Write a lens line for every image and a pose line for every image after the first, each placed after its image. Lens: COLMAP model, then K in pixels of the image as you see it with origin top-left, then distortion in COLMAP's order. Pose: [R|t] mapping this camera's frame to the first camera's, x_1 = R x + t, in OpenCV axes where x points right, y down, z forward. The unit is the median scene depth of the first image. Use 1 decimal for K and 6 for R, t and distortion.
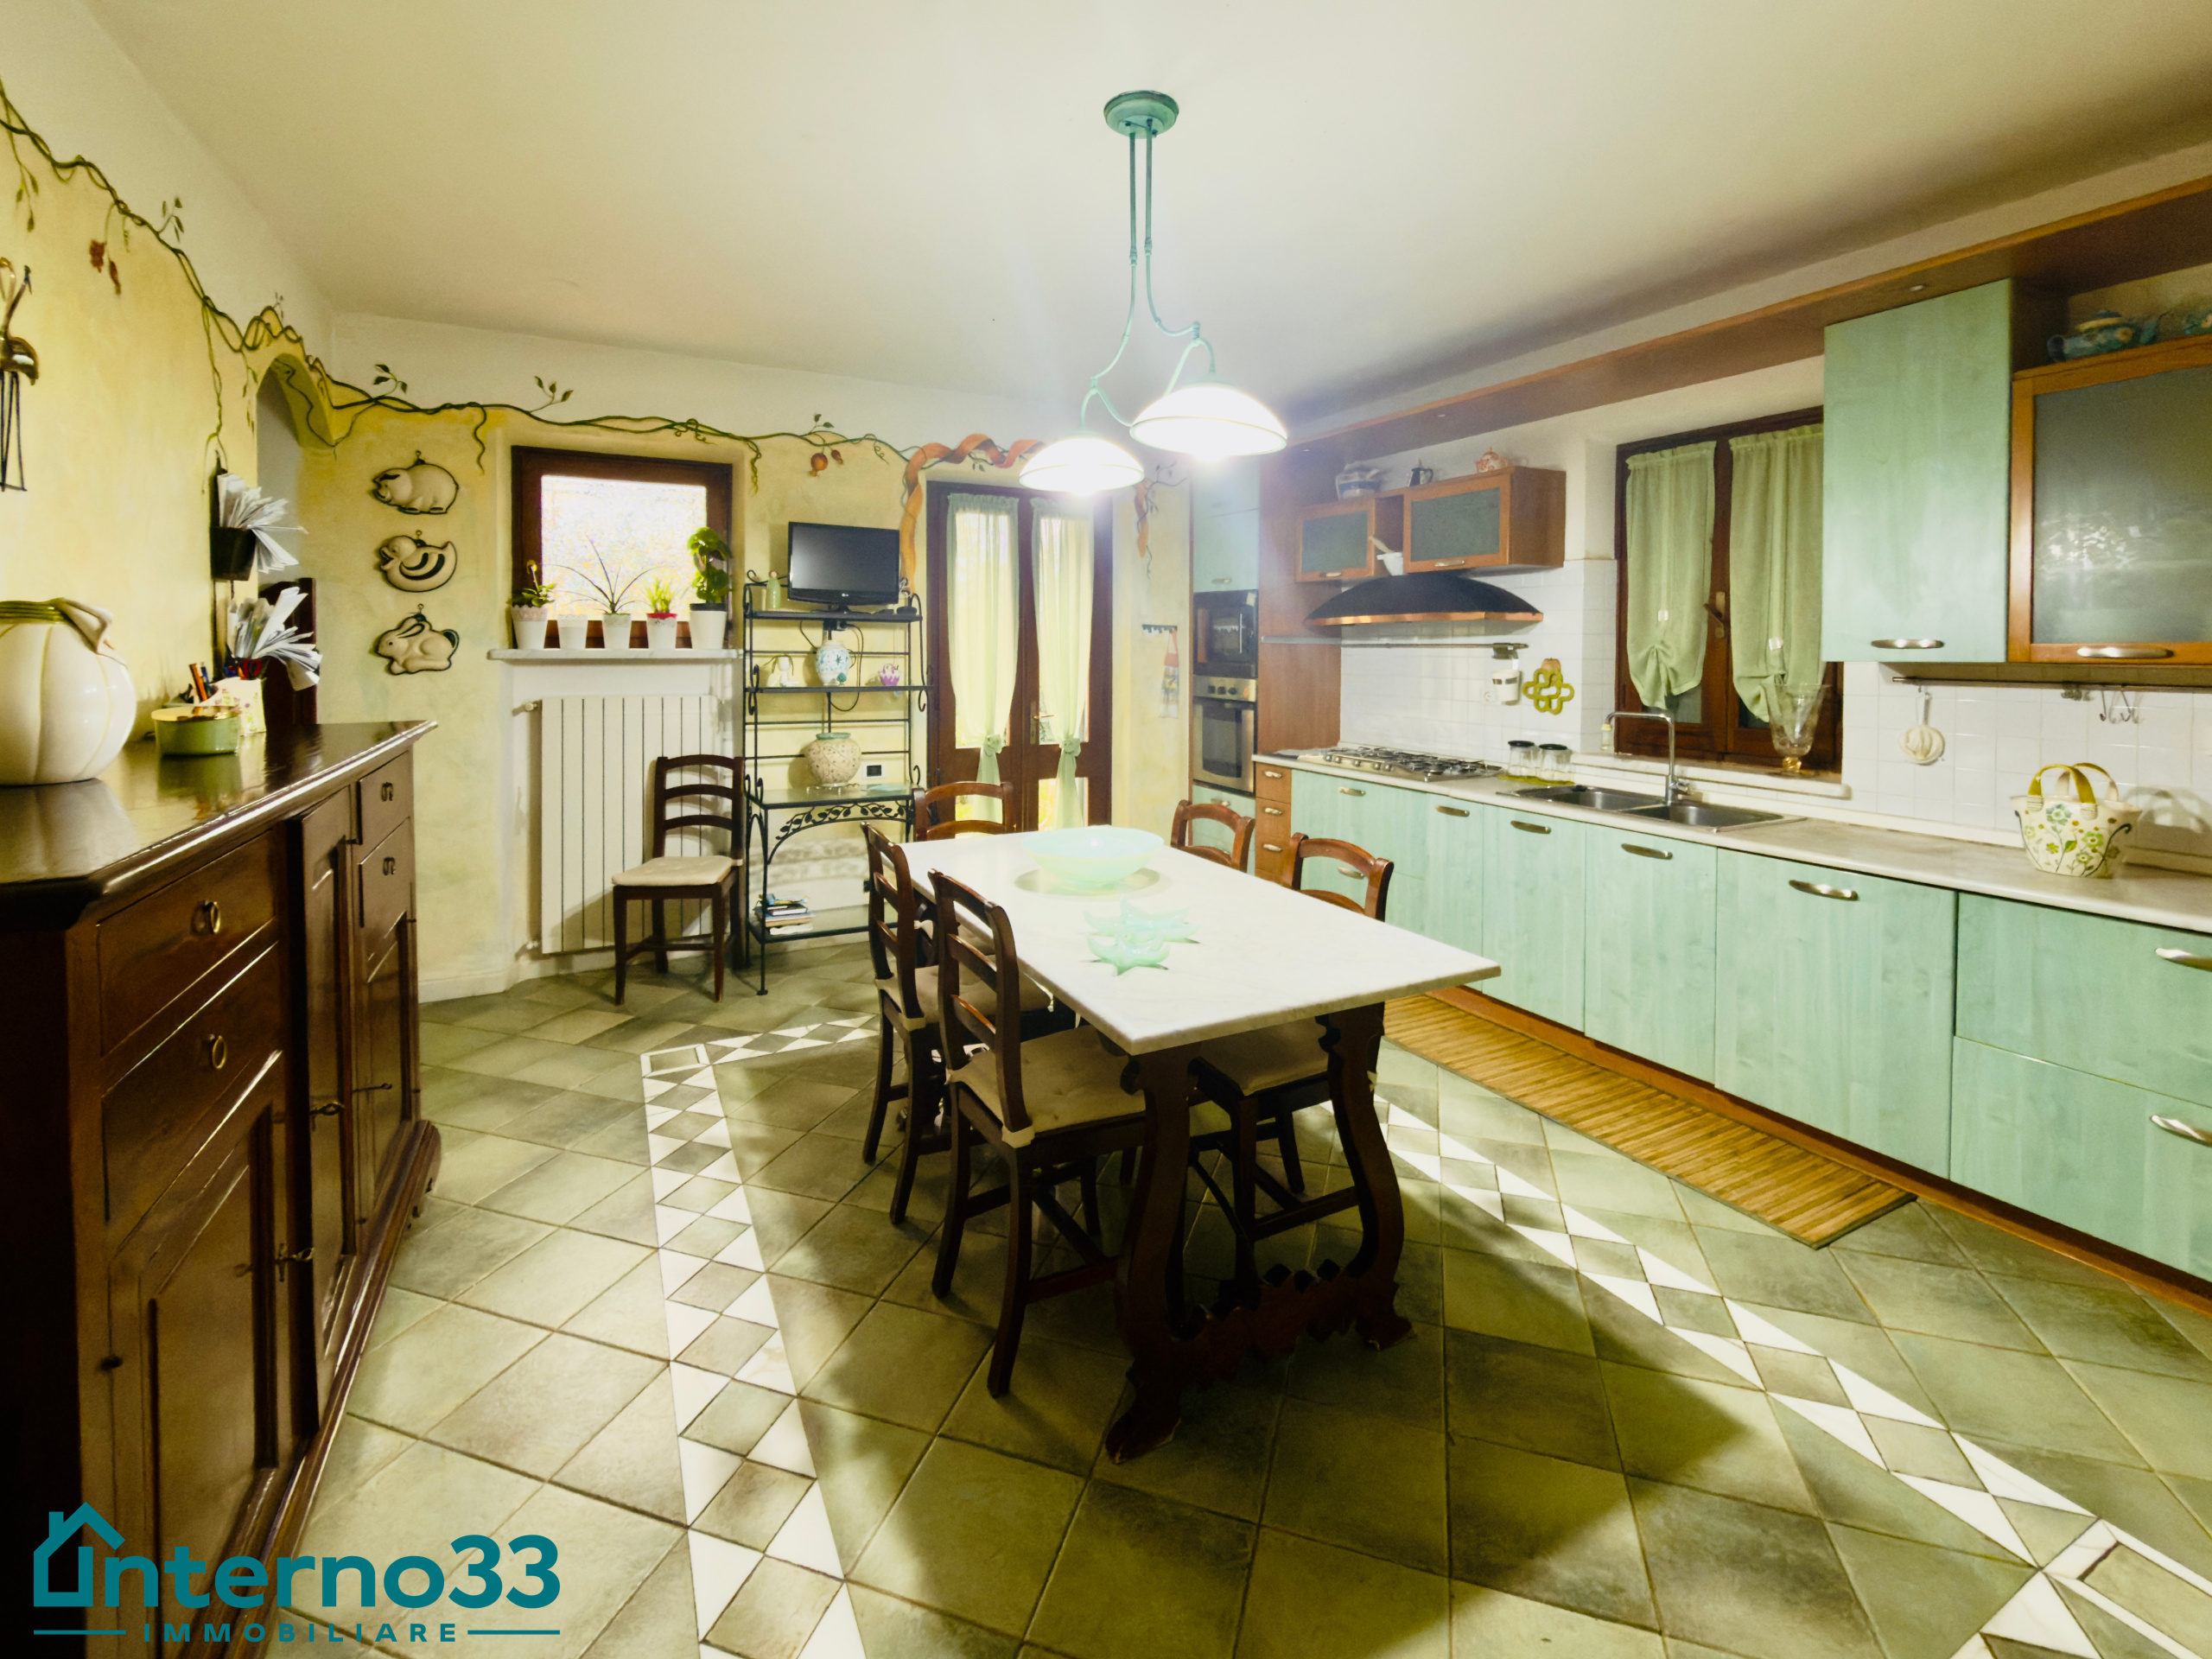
lens RADIAL K [[986.2, 0, 1117.1], [0, 986.2, 764.8], [0, 0, 1]] dist [-0.000728, -0.000099]
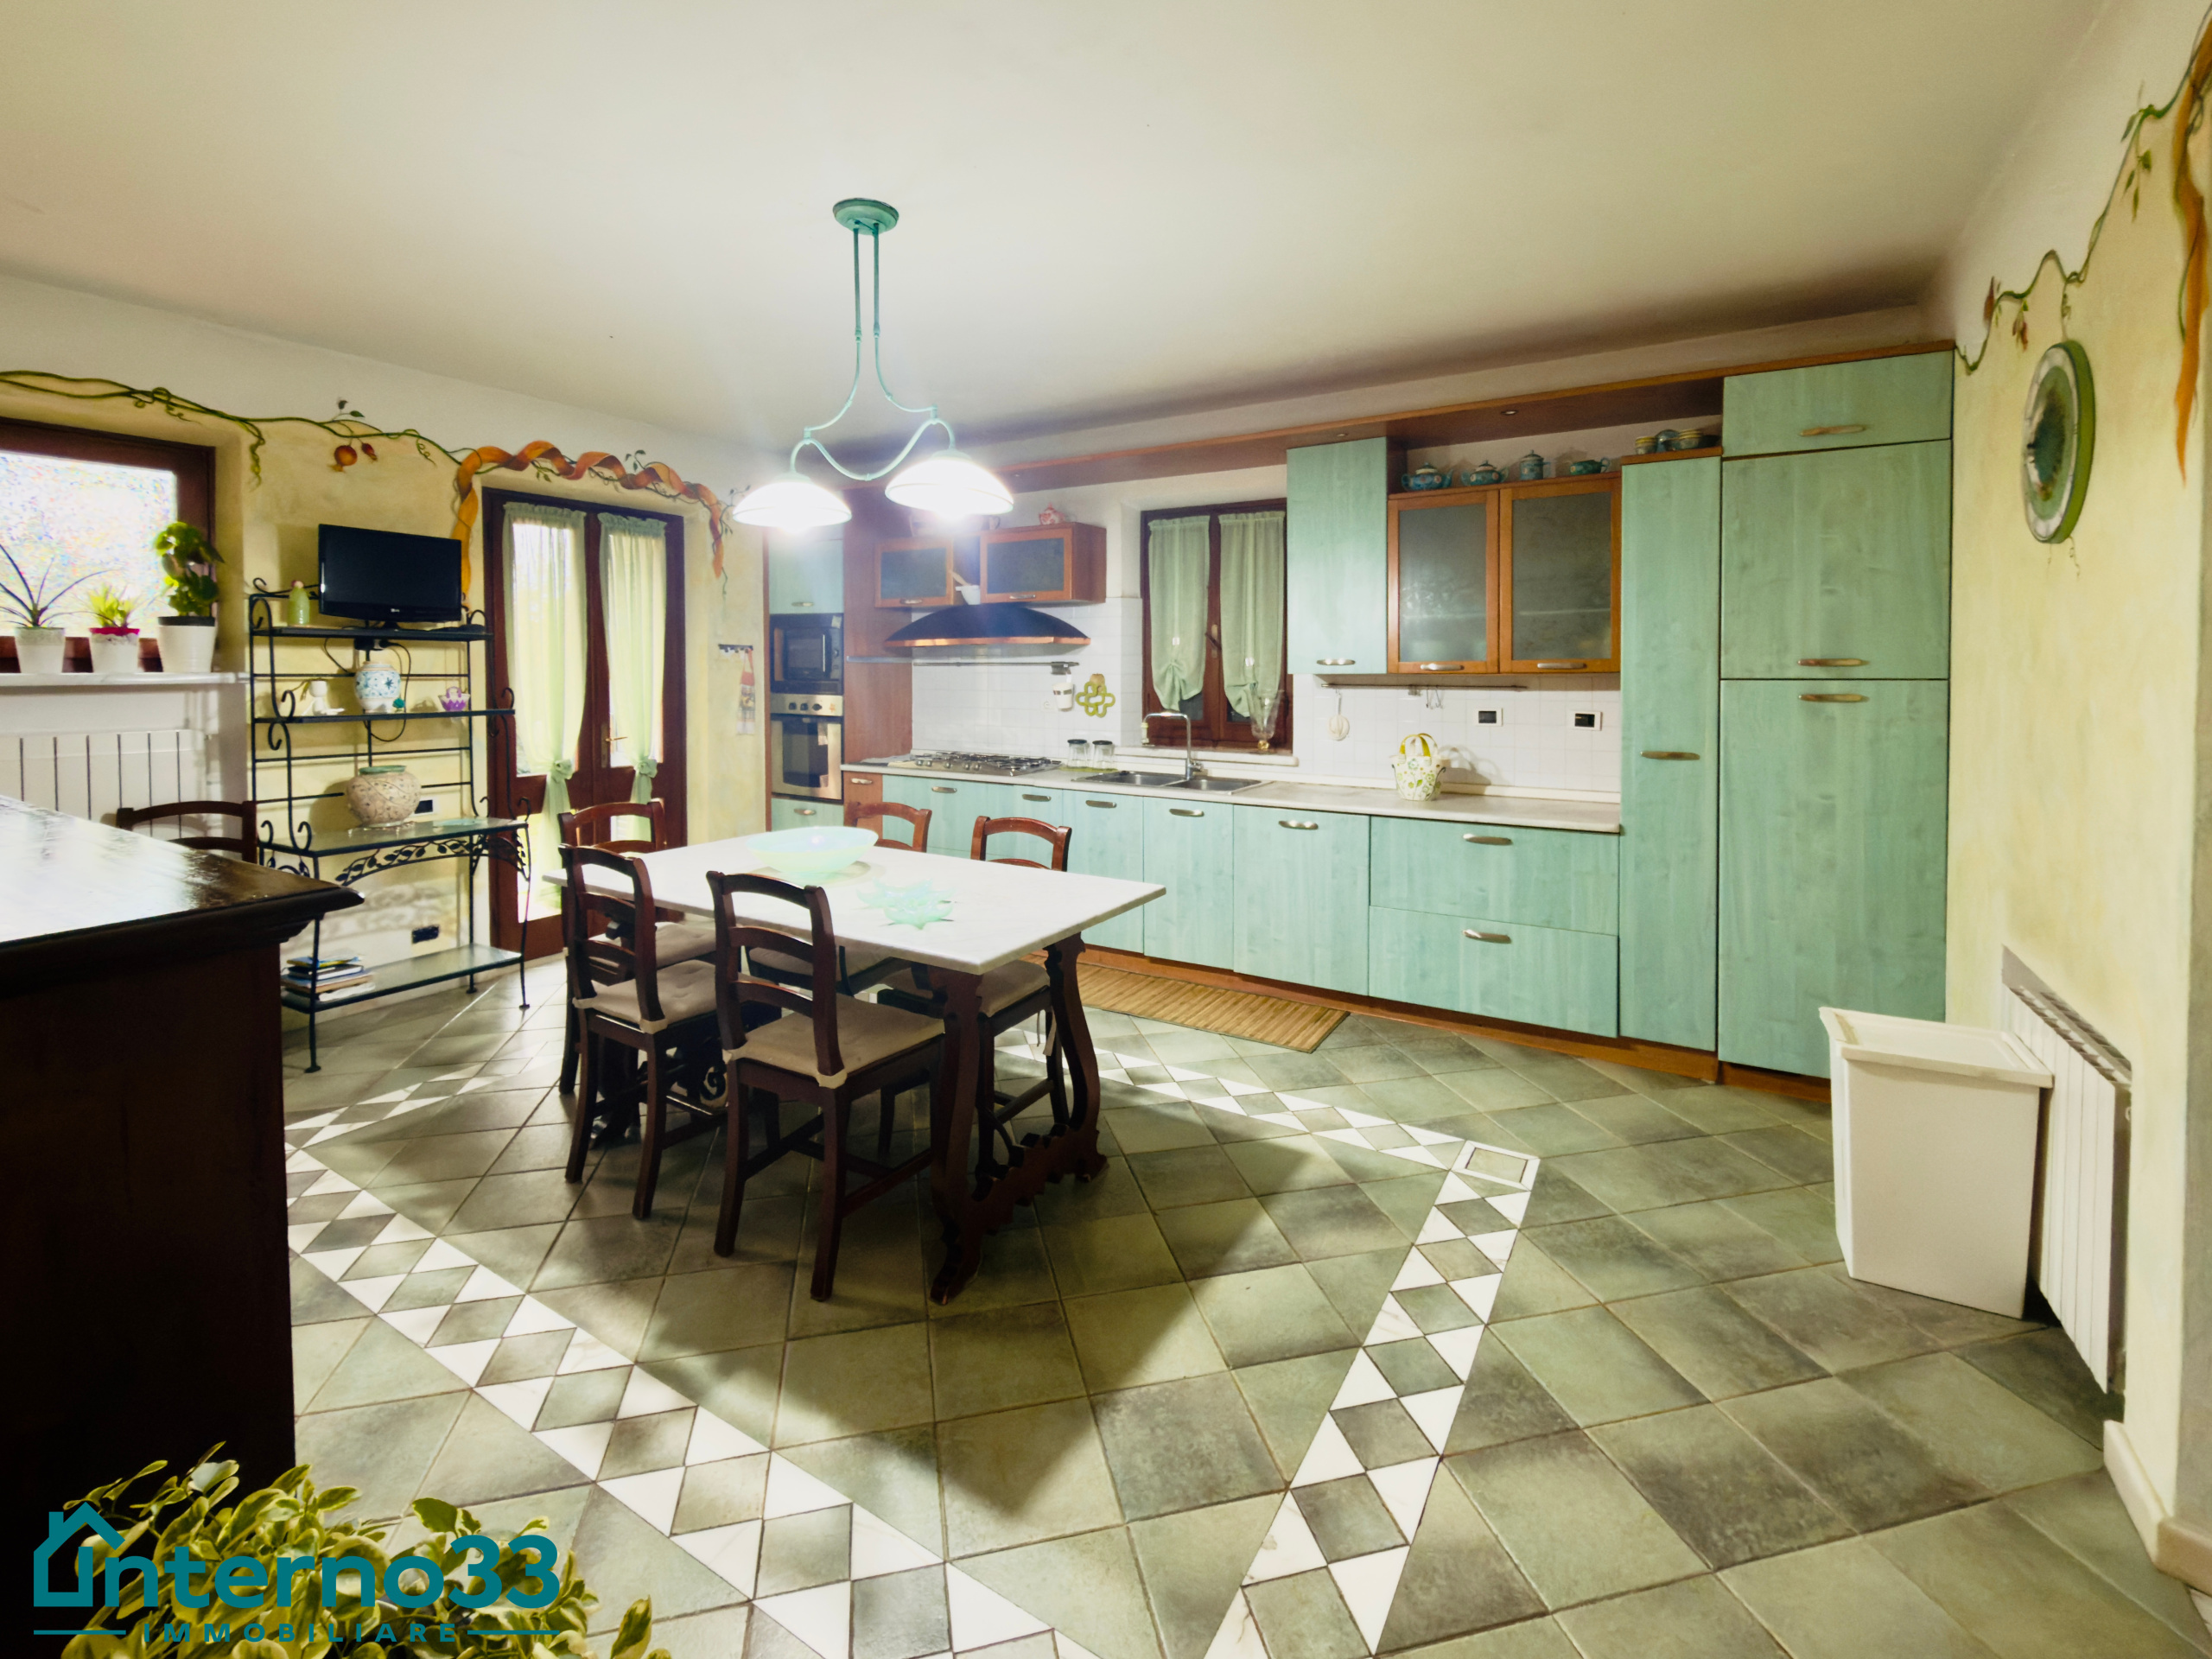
lens RADIAL K [[947.8, 0, 1099.8], [0, 947.8, 830.1], [0, 0, 1]] dist [-0.001996, -0.000044]
pose [[0.863172, -0.091638, 0.496525, -0.206492], [0.064513, 0.995349, 0.071550, 0.007730], [-0.500772, -0.029727, 0.865069, -0.084649]]
